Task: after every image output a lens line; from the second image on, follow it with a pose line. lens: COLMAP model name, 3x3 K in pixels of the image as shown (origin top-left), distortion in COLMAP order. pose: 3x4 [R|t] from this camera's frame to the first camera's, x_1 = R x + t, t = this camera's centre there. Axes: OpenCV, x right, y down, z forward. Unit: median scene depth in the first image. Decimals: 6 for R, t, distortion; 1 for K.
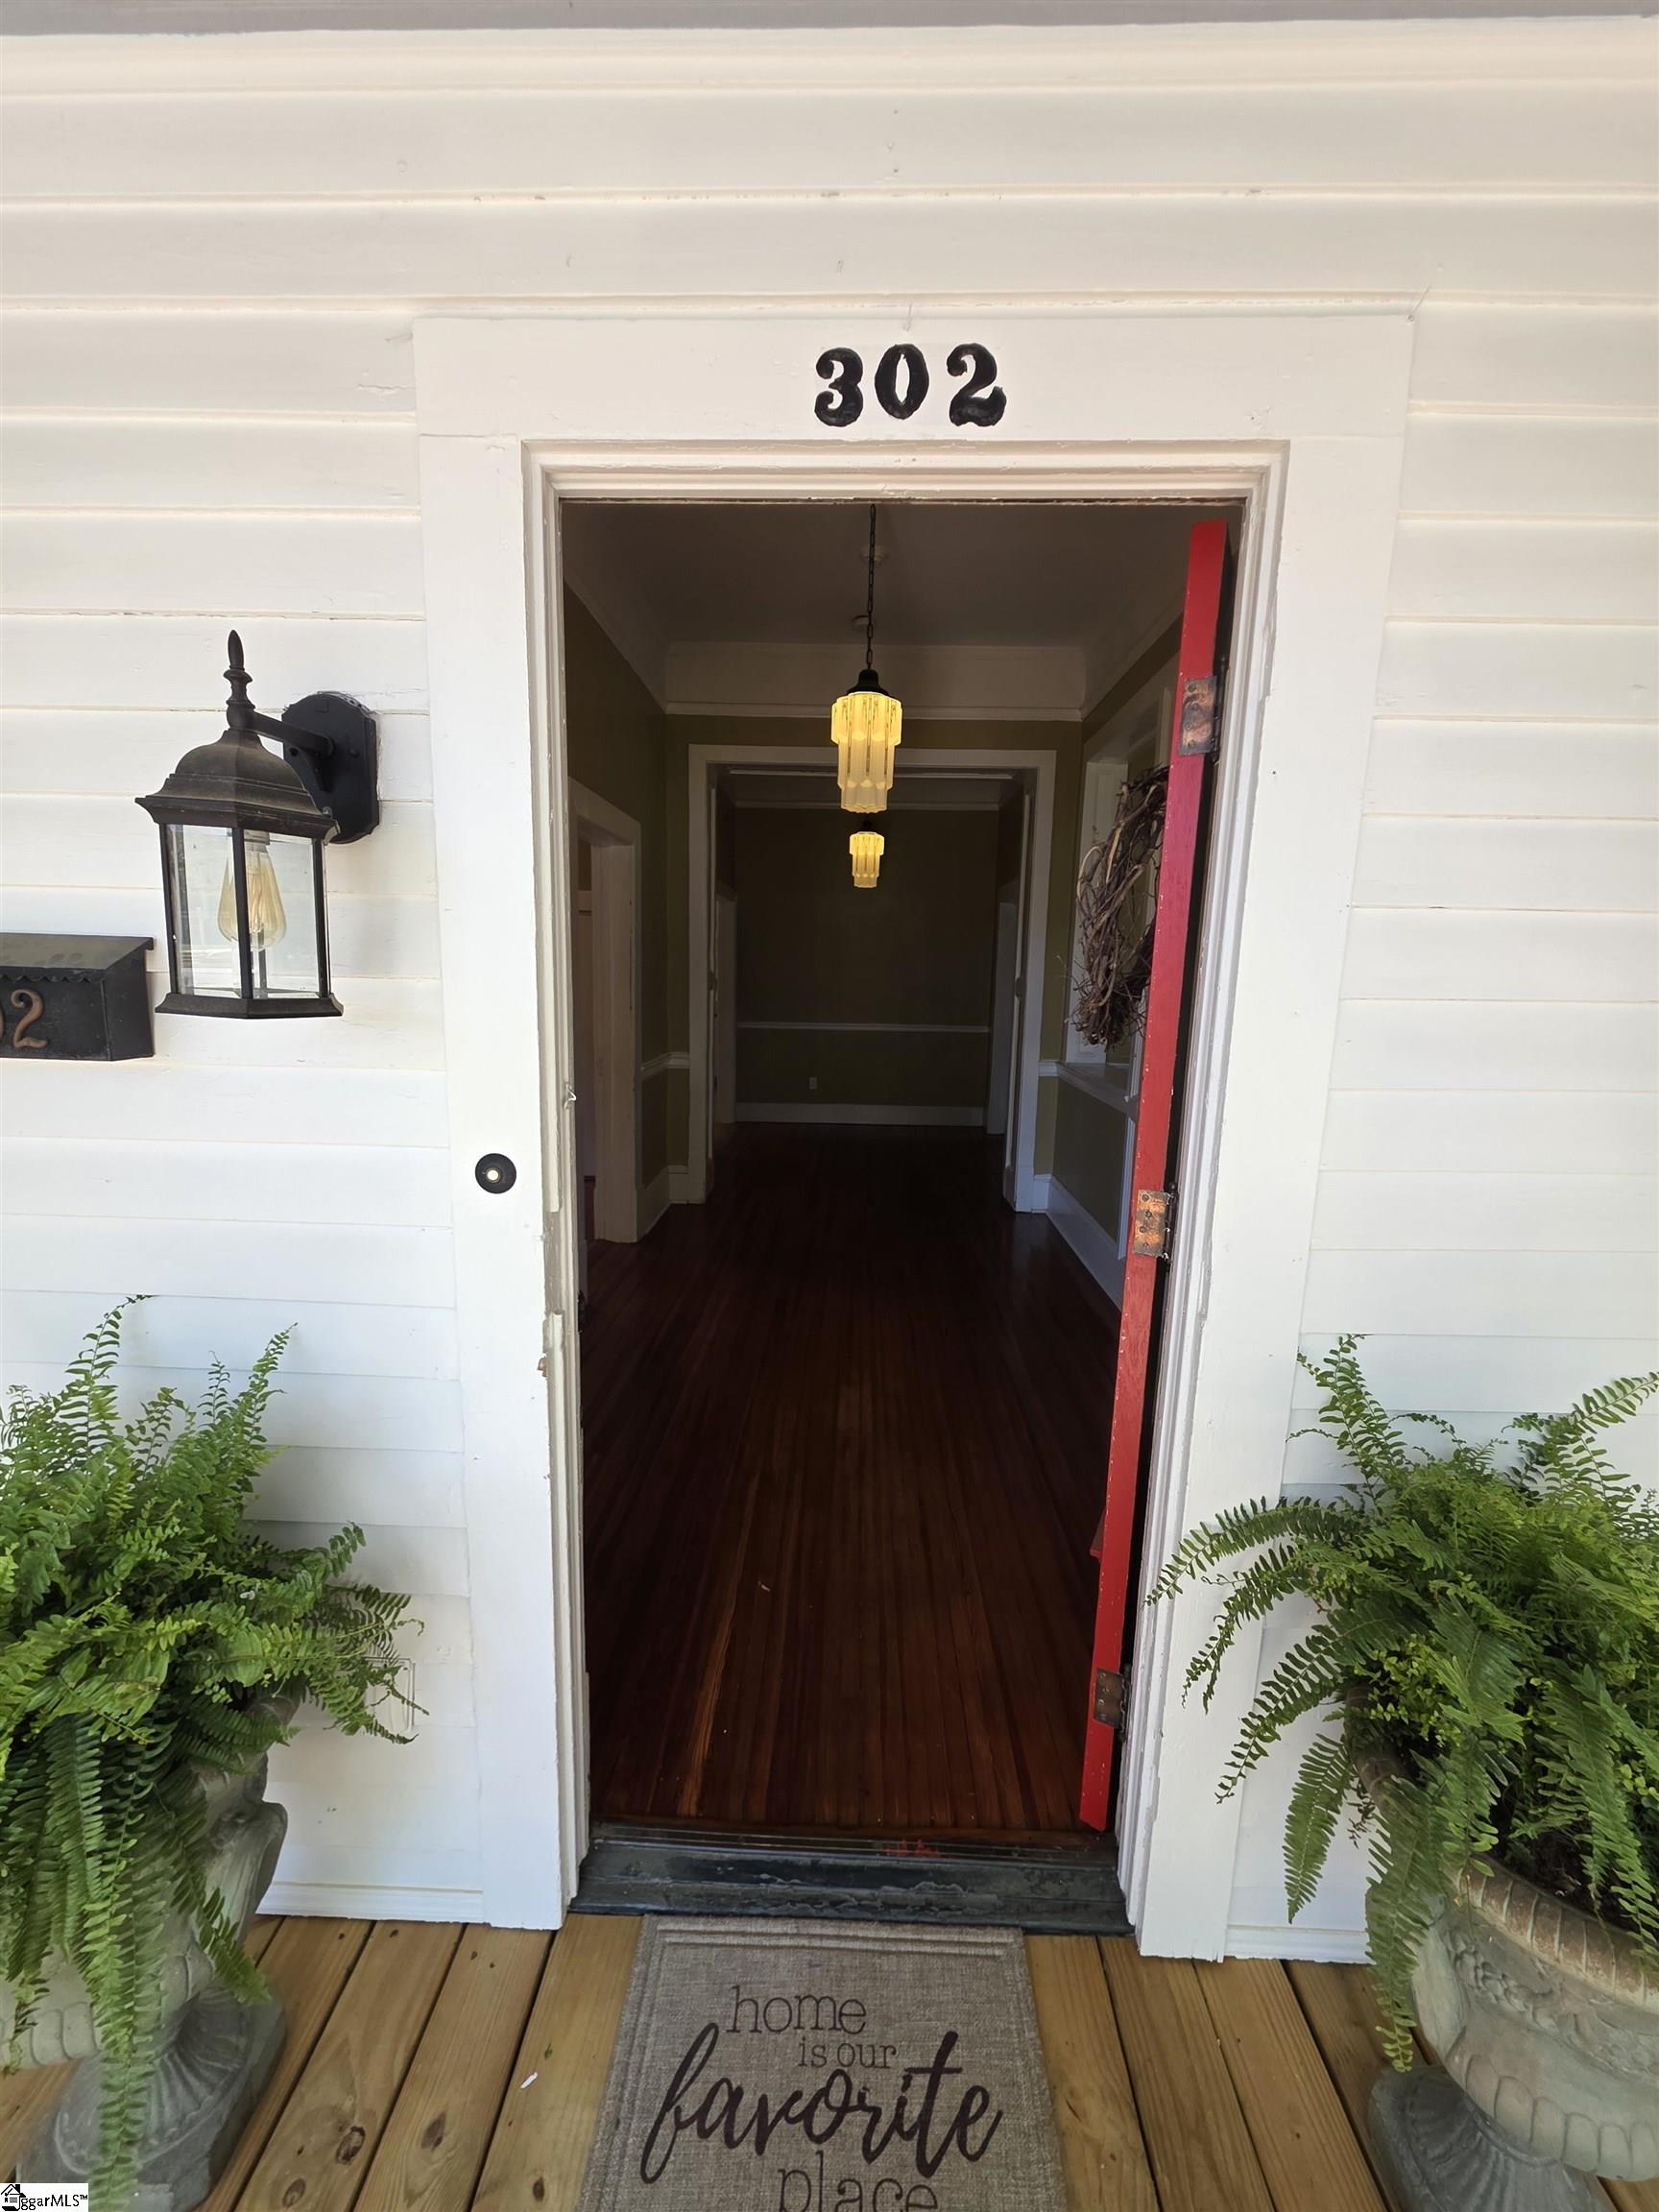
lens RADIAL K [[878.5, 0, 830.1], [0, 878.5, 1113.6], [0, 0, 1]] dist [0.000799, -0.000104]
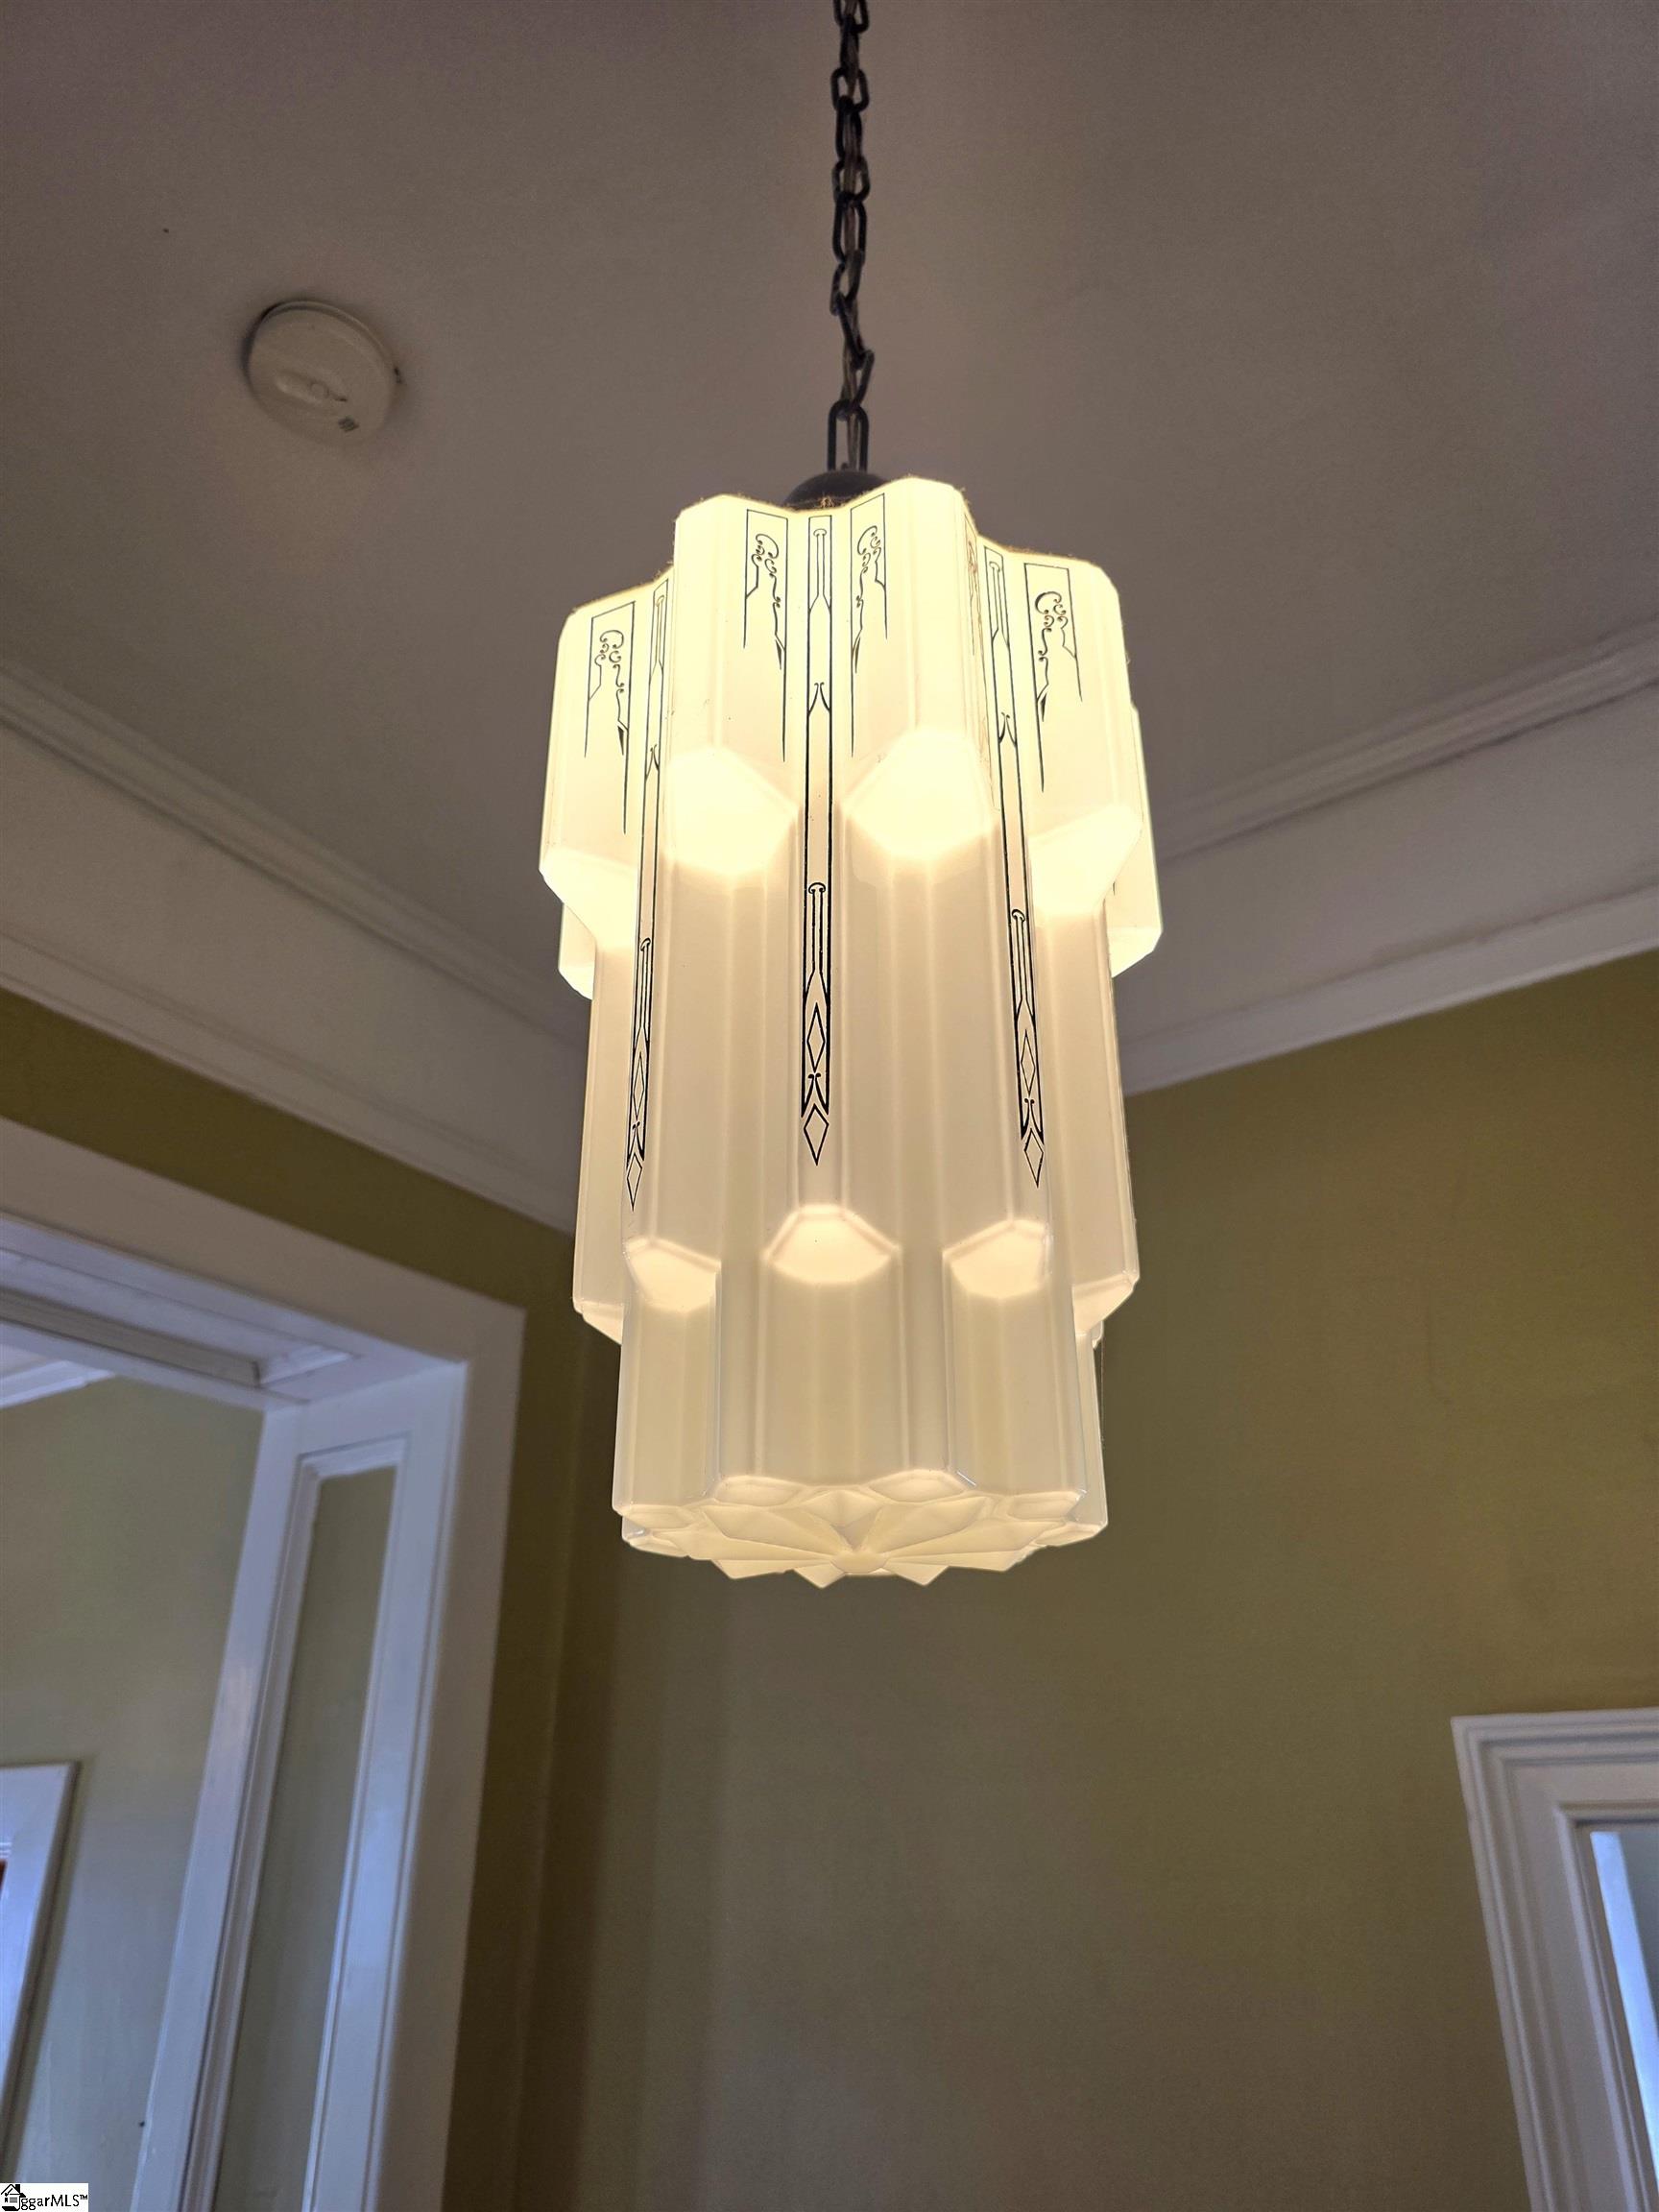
lens RADIAL K [[1510.5, 0, 829.5], [0, 1510.5, 1106.0], [0, 0, 1]] dist [0.001491, 0.000068]
pose [[0.986448, -0.096869, -0.132427, 0.039851], [-0.003029, 0.796227, -0.604990, -0.185928], [0.164047, 0.597192, 0.785143, 0.549455]]
